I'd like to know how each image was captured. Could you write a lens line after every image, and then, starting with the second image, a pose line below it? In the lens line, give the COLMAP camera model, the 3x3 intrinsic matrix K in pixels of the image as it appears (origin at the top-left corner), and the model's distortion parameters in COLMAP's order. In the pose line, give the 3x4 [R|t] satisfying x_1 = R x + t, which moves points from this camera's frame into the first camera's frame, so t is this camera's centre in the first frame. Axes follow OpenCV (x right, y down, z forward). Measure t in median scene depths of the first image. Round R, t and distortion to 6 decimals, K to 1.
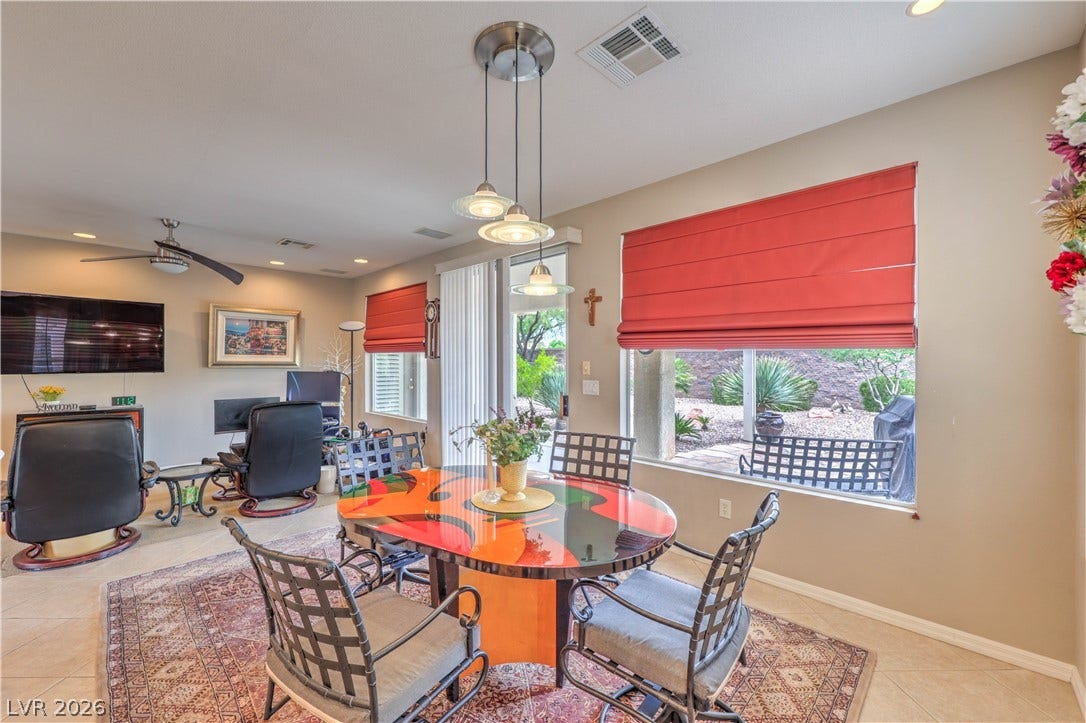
lens RADIAL K [[435.5, 0, 541.0], [0, 435.5, 359.1], [0, 0, 1]] dist [0.000922, -0.000026]
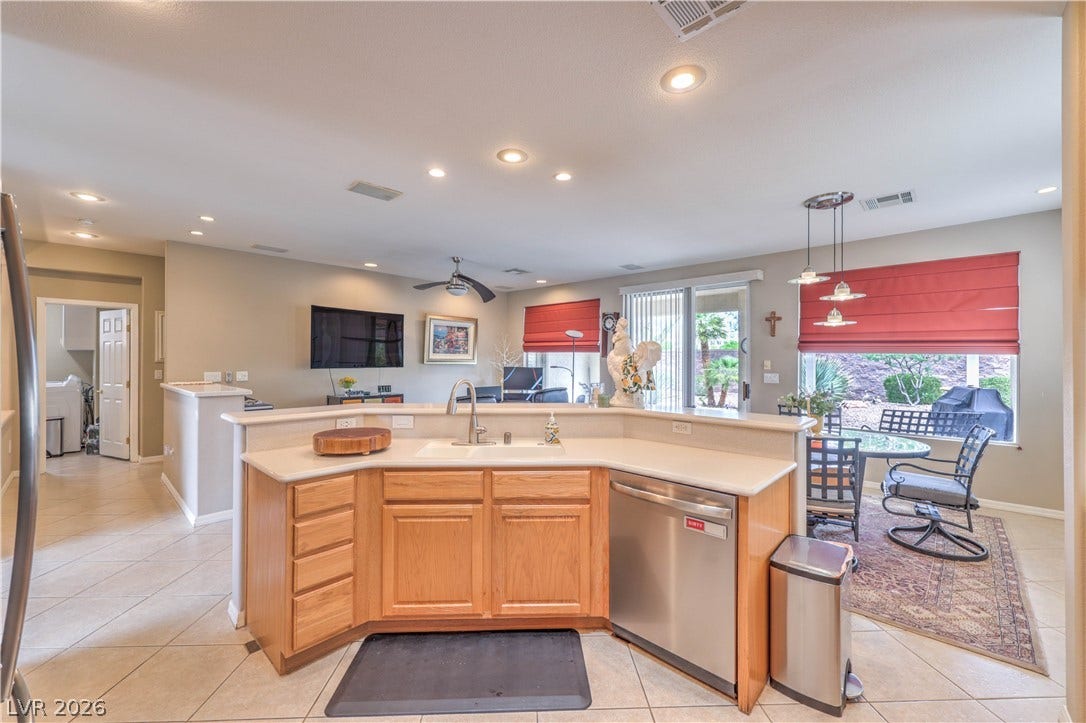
lens RADIAL K [[435.5, 0, 541.0], [0, 435.5, 359.1], [0, 0, 1]] dist [0.000922, -0.000026]
pose [[0.999547, 0.003924, 0.029823, -0.567285], [-0.004108, 0.999973, 0.006103, -0.004248], [-0.029798, -0.006223, 0.999537, -0.362274]]
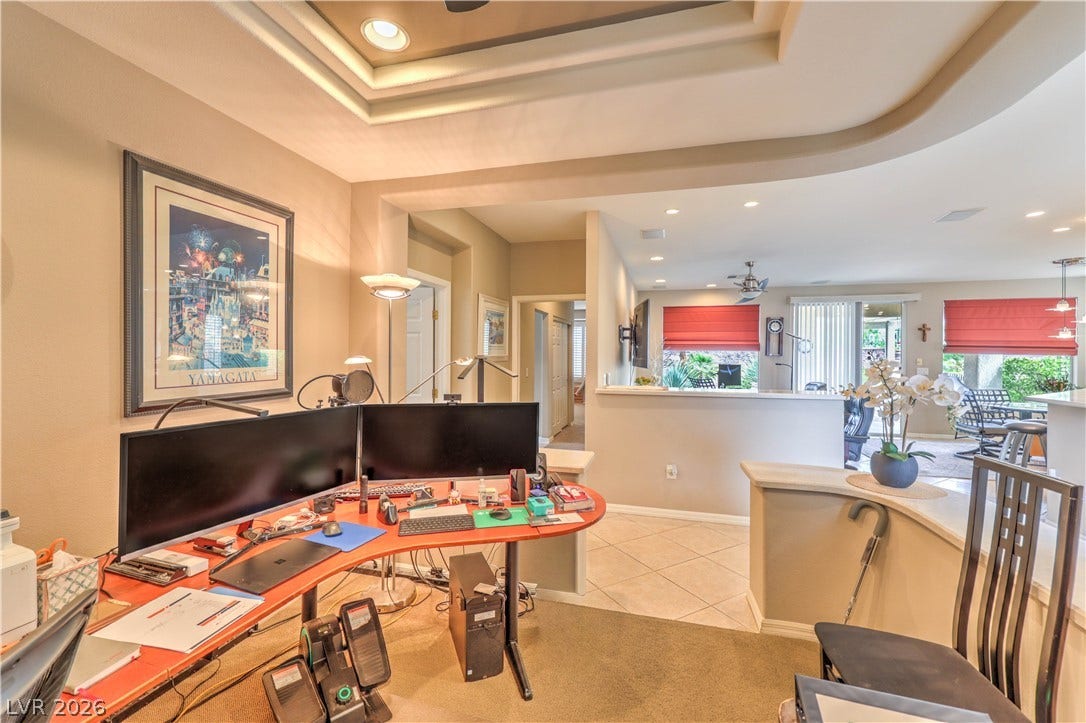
lens RADIAL K [[435.5, 0, 541.0], [0, 435.5, 359.1], [0, 0, 1]] dist [0.000922, -0.000026]
pose [[0.874273, -0.000677, 0.485433, -1.993336], [-0.008117, 0.999839, 0.016013, -0.009114], [-0.485366, -0.017940, 0.874127, 0.048986]]
